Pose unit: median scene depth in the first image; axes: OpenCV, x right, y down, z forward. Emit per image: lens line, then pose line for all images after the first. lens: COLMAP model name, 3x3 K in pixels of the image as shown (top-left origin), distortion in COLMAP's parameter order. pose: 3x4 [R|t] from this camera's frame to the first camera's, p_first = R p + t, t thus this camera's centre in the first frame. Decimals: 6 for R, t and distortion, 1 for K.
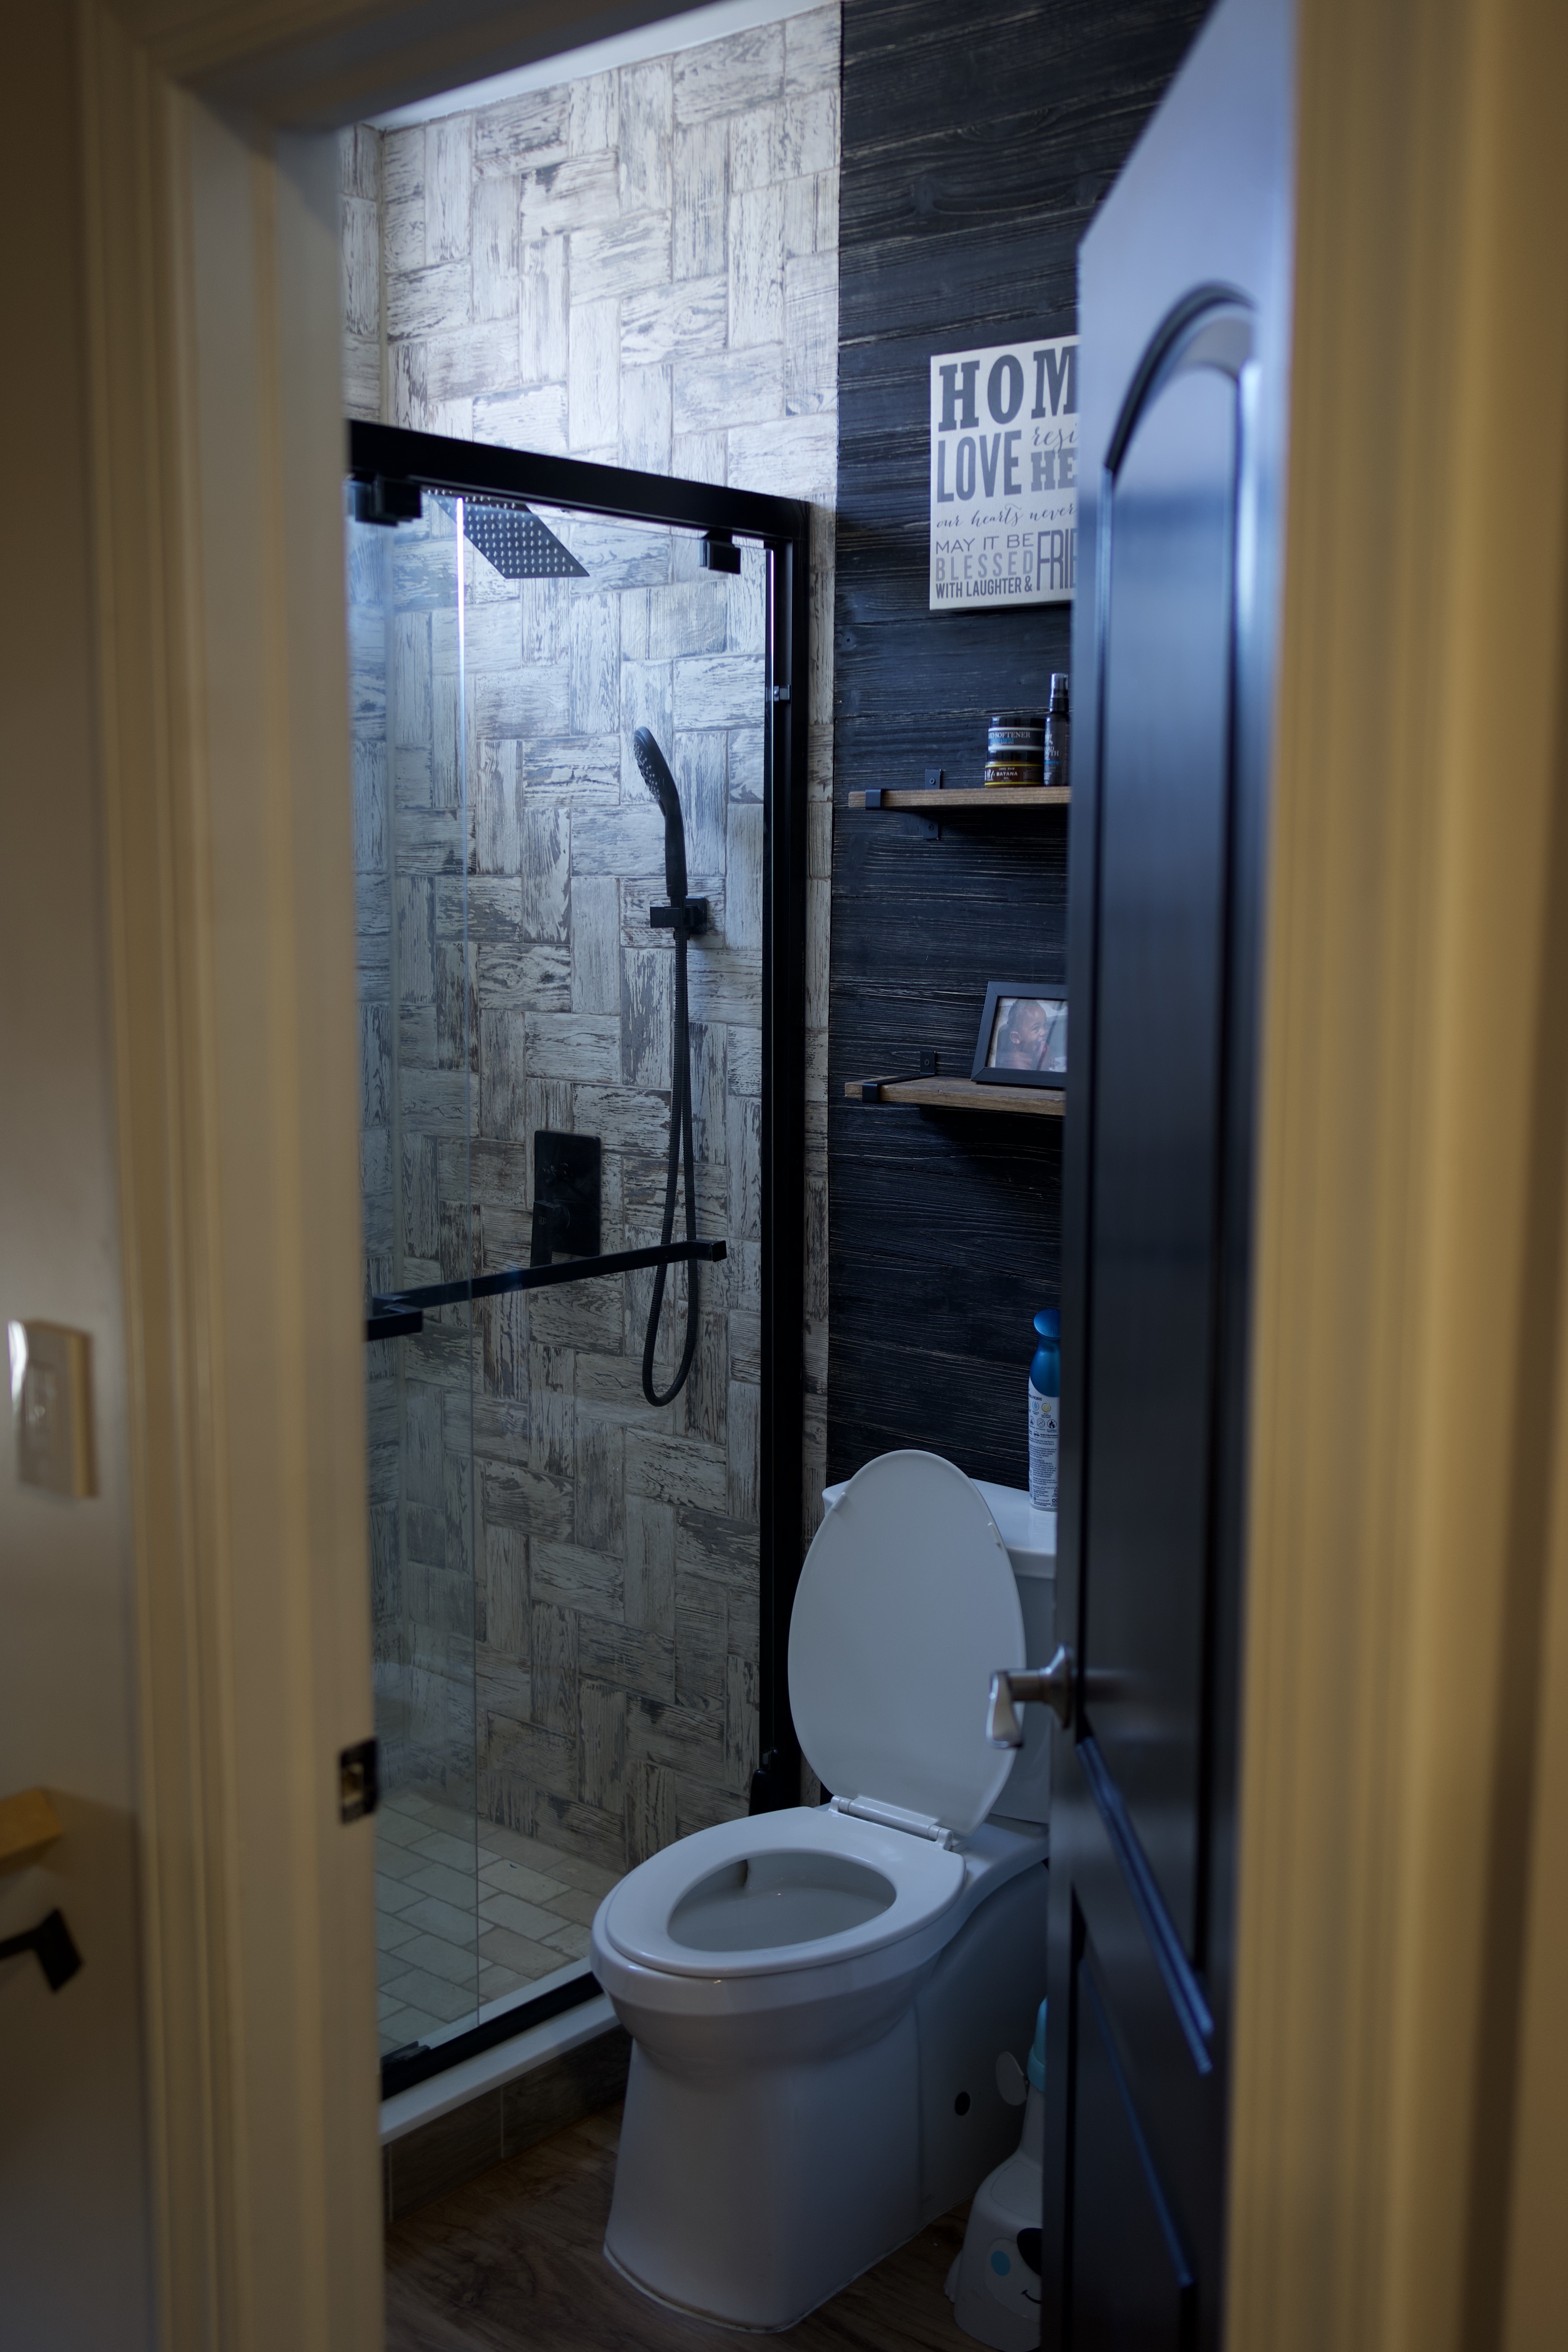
lens RADIAL K [[2353.0, 0, 784.9], [0, 2353.0, 1176.2], [0, 0, 1]] dist [0.011039, 0.000000]
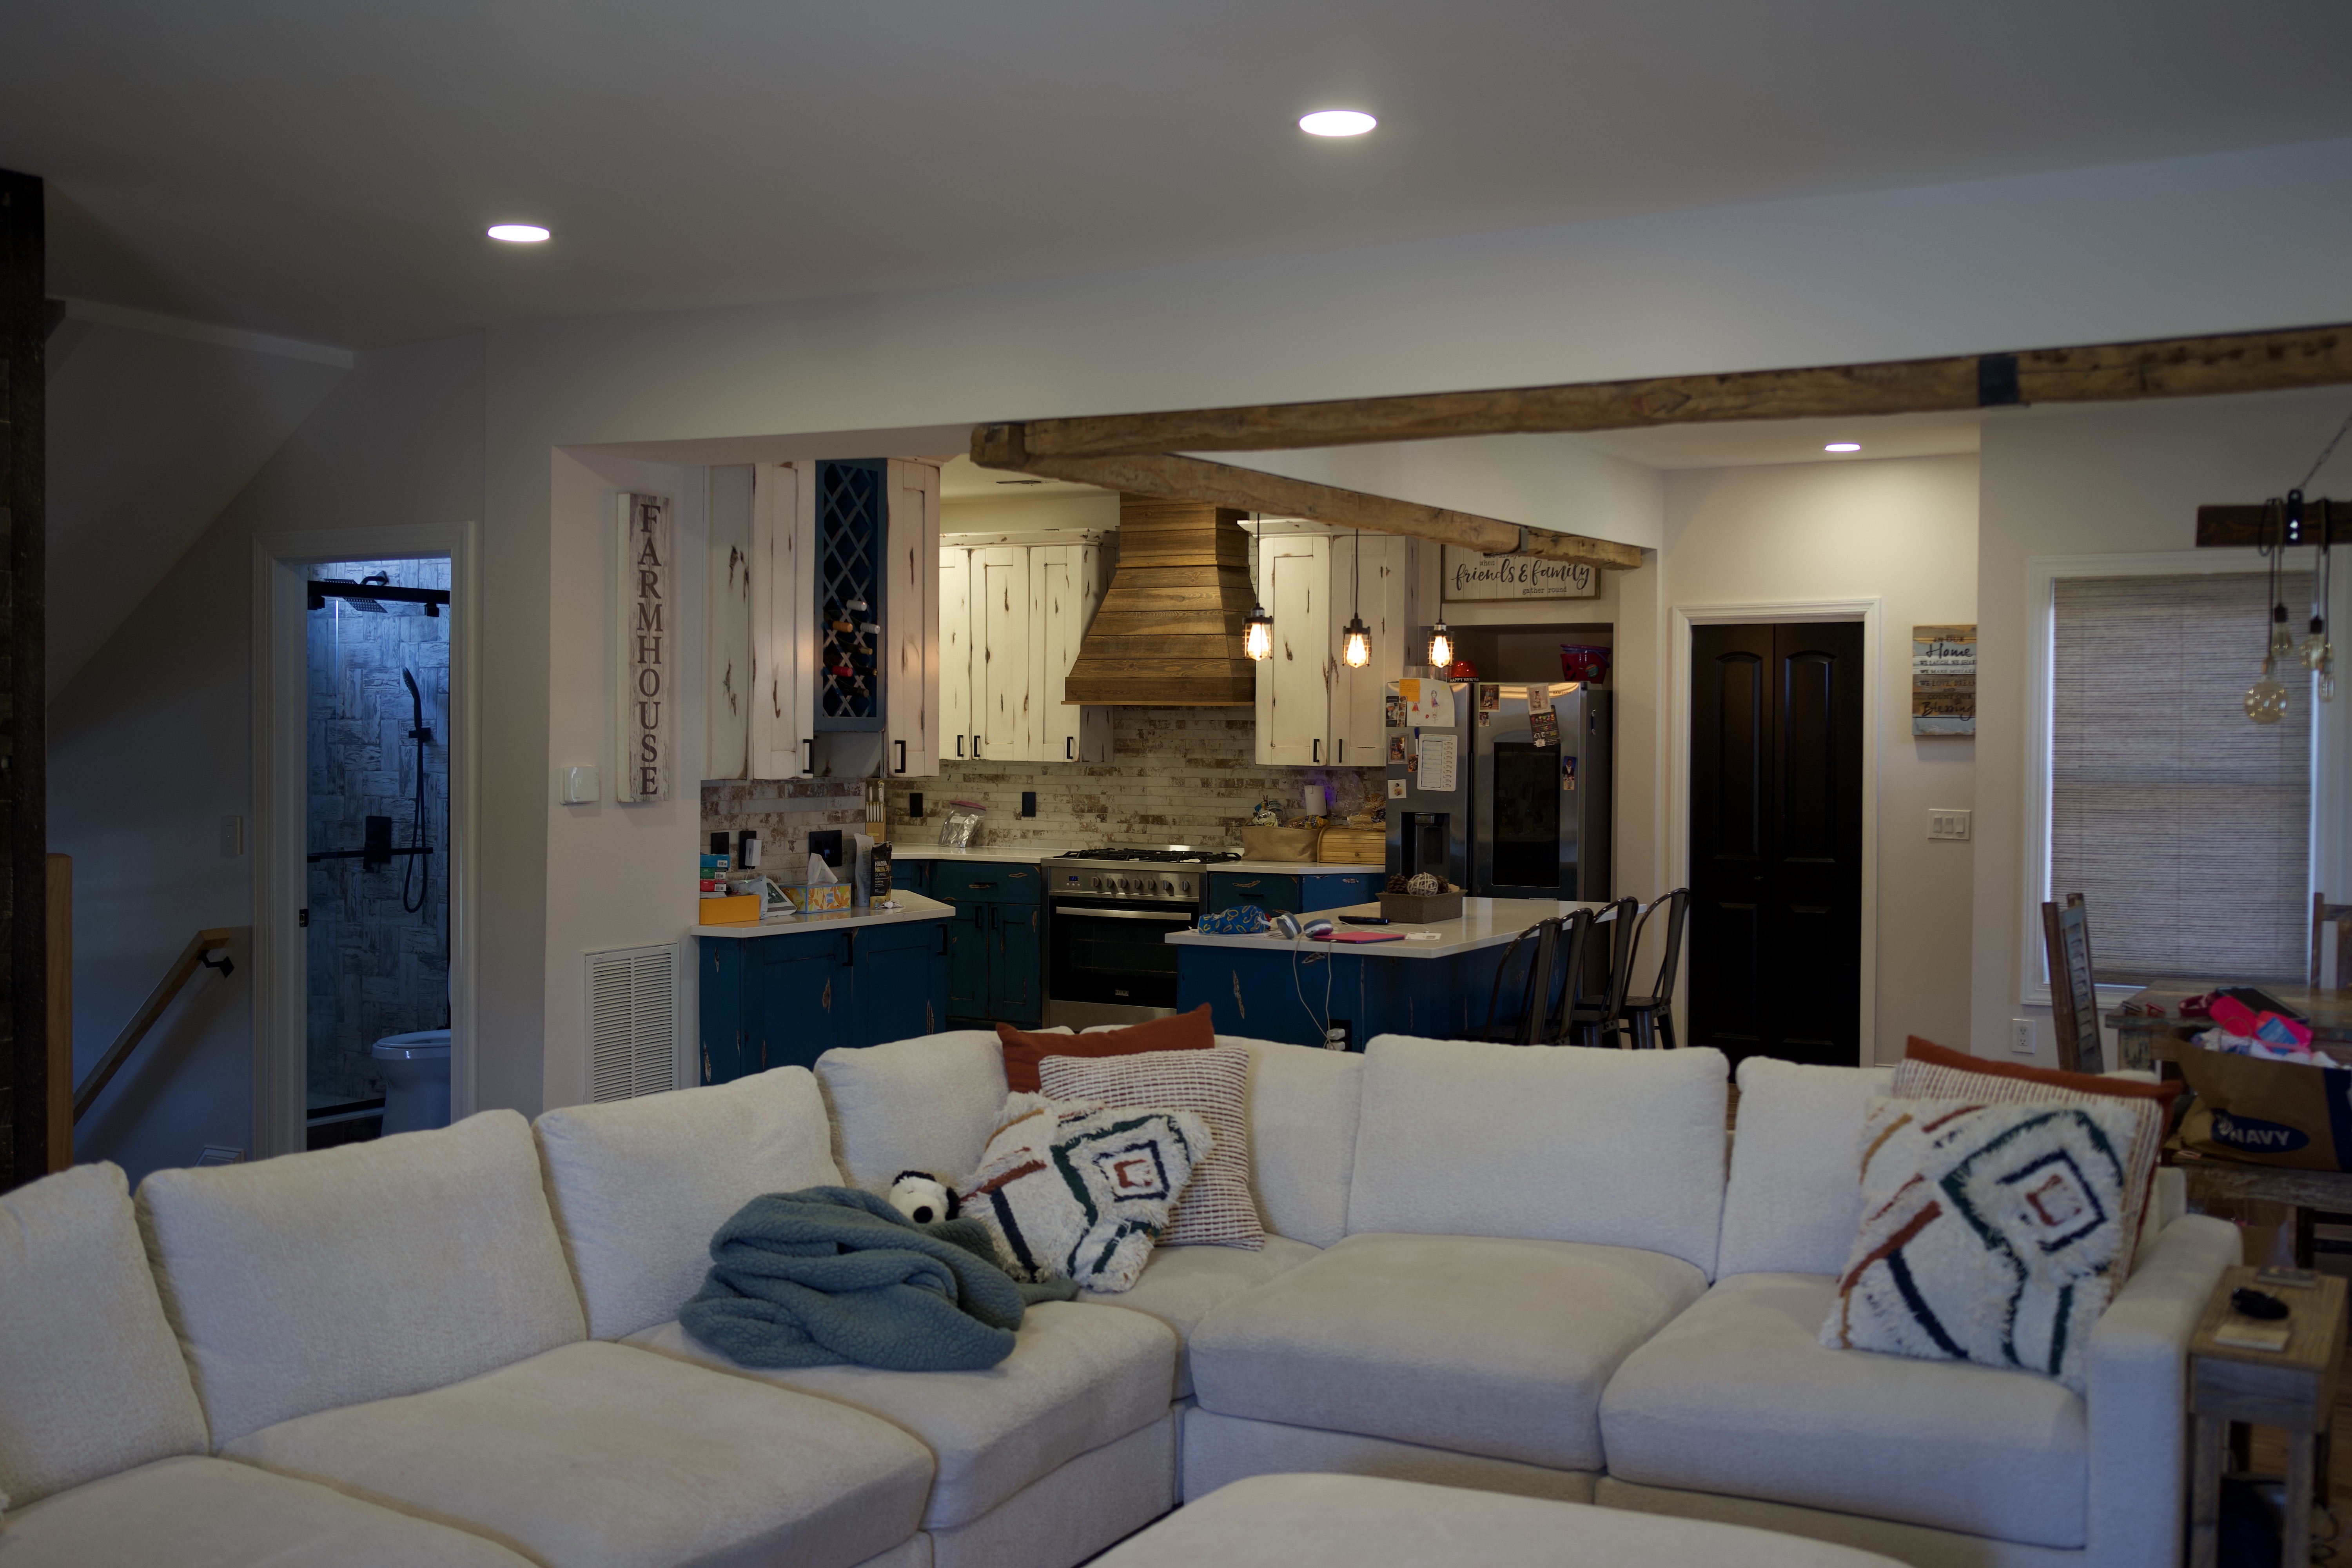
lens RADIAL K [[2353.0, 0, 1175.6], [0, 2353.0, 780.0], [0, 0, 1]] dist [0.011039, 0.000000]
pose [[0.980714, 0.000986, 0.195445, 0.274153], [0.020061, 0.994198, -0.105679, 0.244075], [-0.194415, 0.107562, 0.975004, -1.796402]]
